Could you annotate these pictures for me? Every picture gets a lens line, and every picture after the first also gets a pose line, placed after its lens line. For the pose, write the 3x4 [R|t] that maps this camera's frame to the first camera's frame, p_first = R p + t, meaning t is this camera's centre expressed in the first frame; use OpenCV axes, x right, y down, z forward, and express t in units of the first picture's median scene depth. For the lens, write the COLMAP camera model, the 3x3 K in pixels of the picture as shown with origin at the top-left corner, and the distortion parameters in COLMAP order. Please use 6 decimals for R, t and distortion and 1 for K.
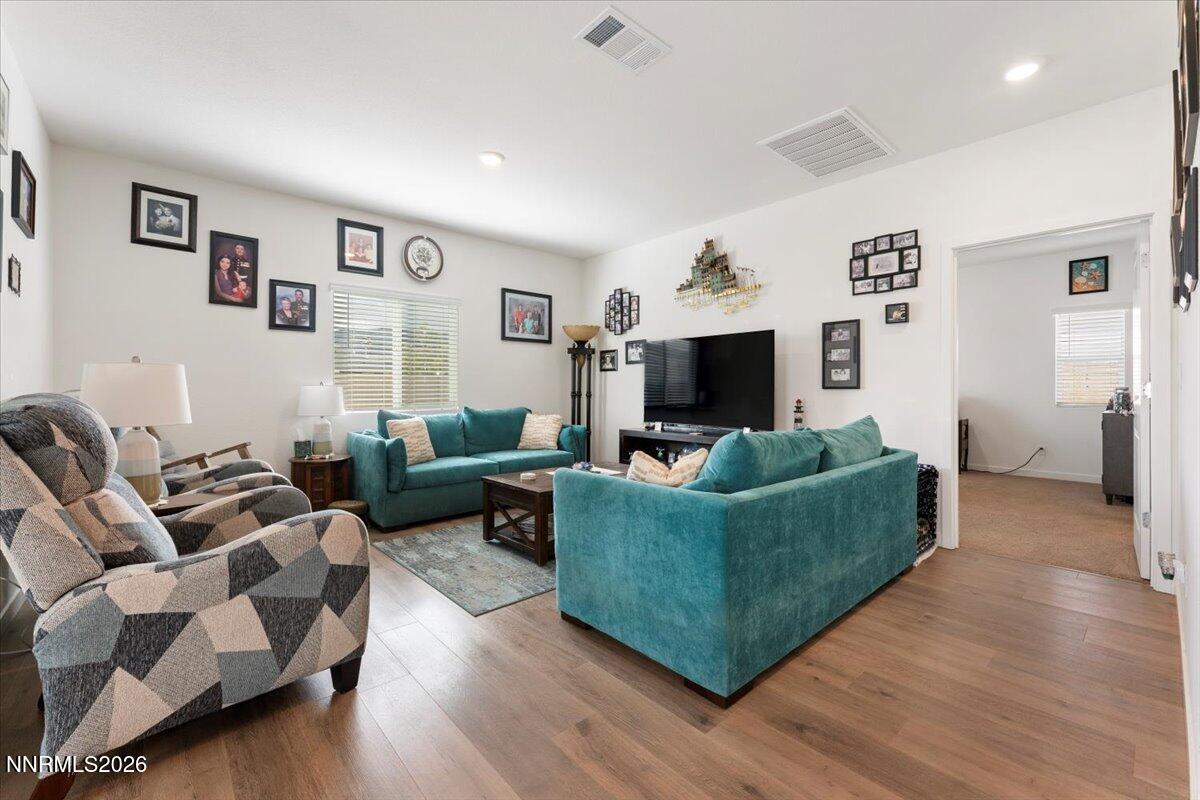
lens RADIAL K [[494.7, 0, 603.1], [0, 494.7, 389.0], [0, 0, 1]] dist [0.000502, -0.000949]
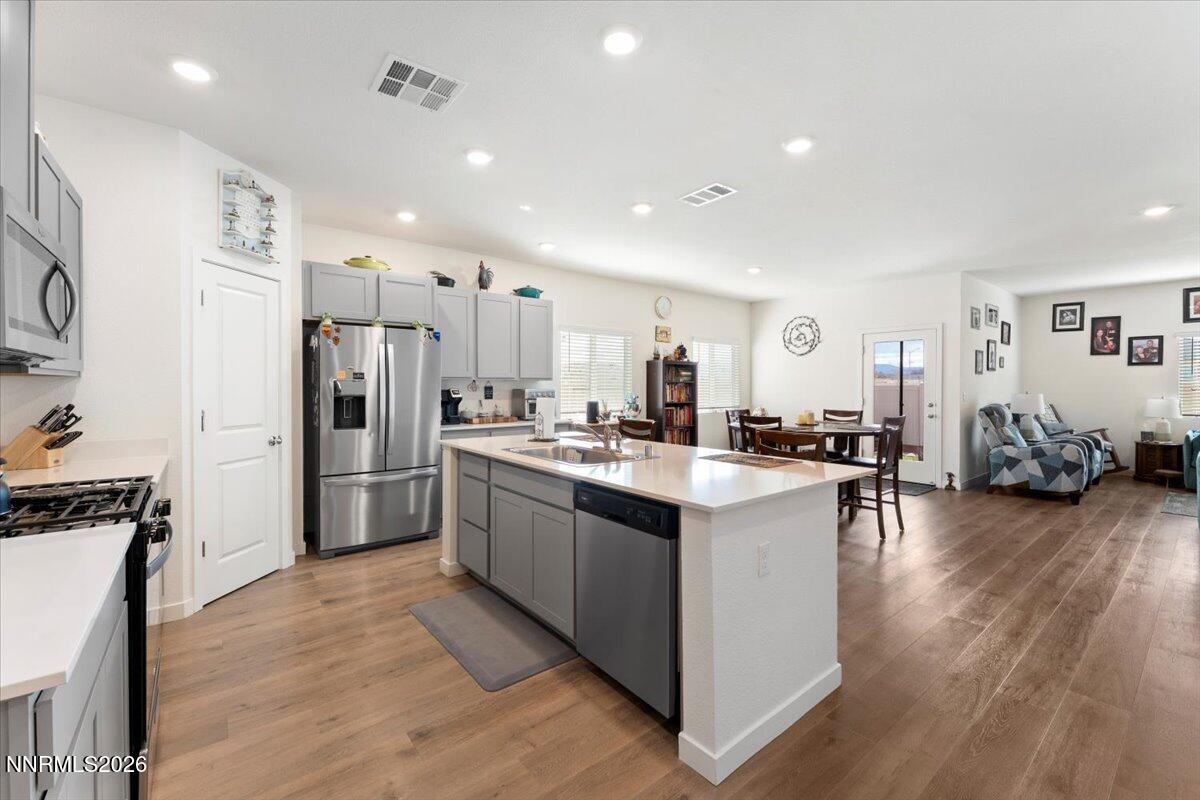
lens RADIAL K [[494.7, 0, 602.8], [0, 494.7, 390.2], [0, 0, 1]] dist [0.000502, -0.000949]
pose [[-0.051081, 0.012651, -0.998614, 1.185006], [0.001064, 0.999920, 0.012613, -0.059707], [0.998694, -0.000418, -0.051091, -0.776726]]
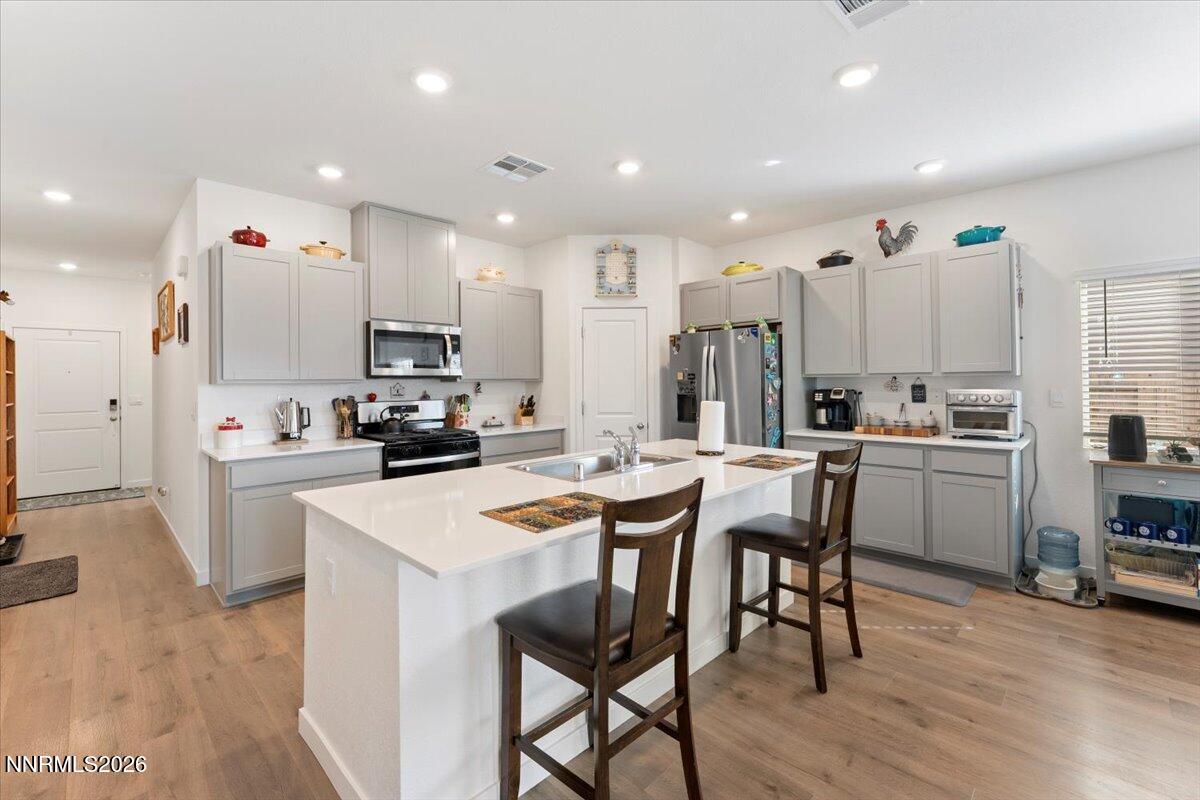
lens RADIAL K [[506.0, 0, 585.4], [0, 506.0, 381.4], [0, 0, 1]] dist [-0.001918, -0.000144]
pose [[-0.998114, 0.008363, -0.060809, 0.558217], [0.008922, 0.999920, -0.008919, -0.056670], [0.060729, -0.009444, -0.998110, -0.203051]]
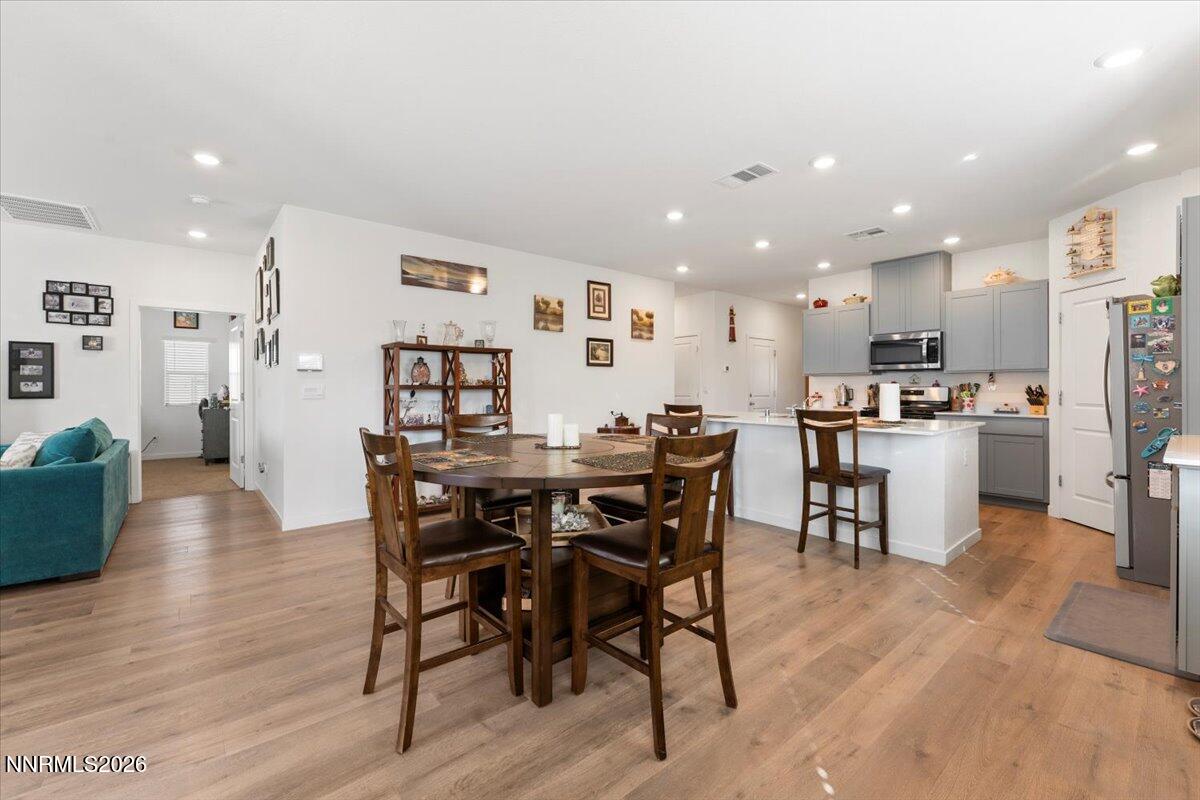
lens RADIAL K [[494.7, 0, 600.3], [0, 494.7, 388.5], [0, 0, 1]] dist [0.000502, -0.000949]
pose [[0.027716, -0.003567, 0.999609, -0.654766], [-0.000732, 0.999993, 0.003588, -0.029157], [-0.999616, -0.000831, 0.027713, -0.392750]]
